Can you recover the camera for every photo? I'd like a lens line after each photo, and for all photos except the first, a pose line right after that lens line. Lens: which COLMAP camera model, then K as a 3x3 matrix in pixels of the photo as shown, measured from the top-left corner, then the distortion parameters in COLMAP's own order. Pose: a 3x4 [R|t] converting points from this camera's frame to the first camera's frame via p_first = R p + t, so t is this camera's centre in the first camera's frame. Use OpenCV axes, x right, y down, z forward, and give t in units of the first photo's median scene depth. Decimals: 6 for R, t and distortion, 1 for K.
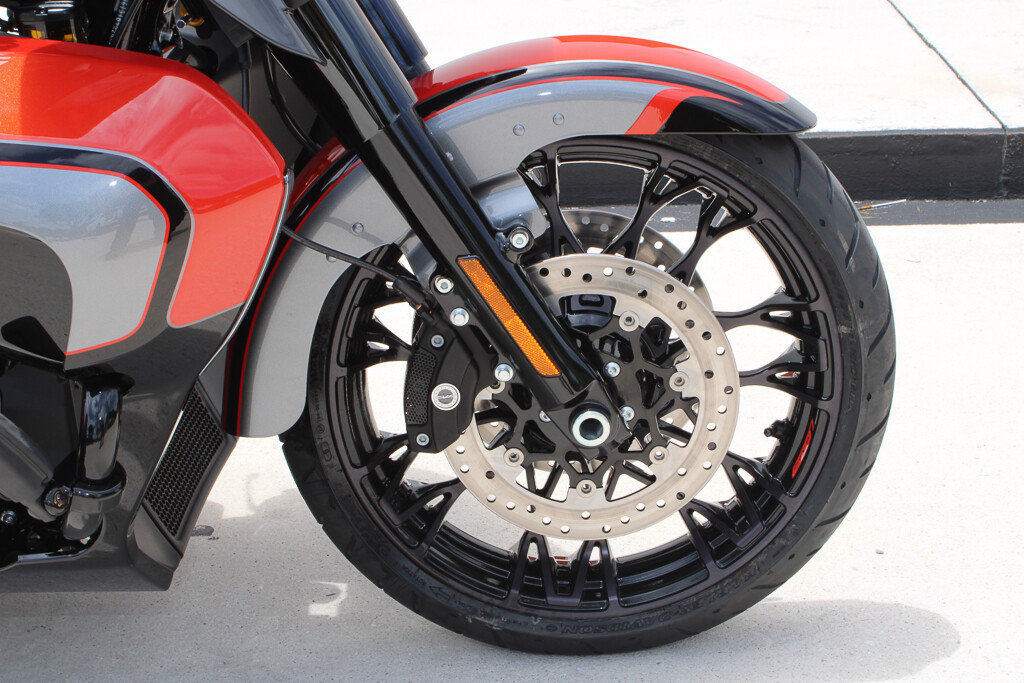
lens RADIAL K [[1733.4, 0, 511.4], [0, 1733.4, 342.6], [0, 0, 1]] dist [-0.216976, 0.000000]
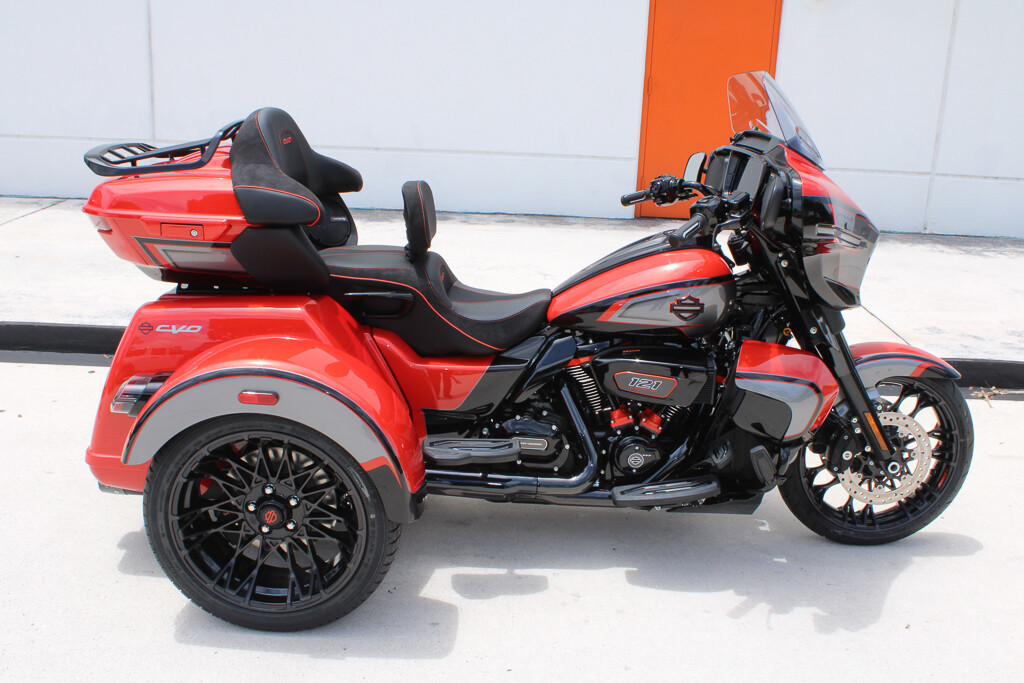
lens RADIAL K [[1009.1, 0, 516.6], [0, 1009.1, 337.5], [0, 0, 1]] dist [-0.098768, 0.000000]
pose [[0.995710, 0.063795, 0.067013, -0.743287], [-0.057500, 0.994097, -0.092003, 0.018631], [-0.072487, 0.087755, 0.993501, -0.741943]]
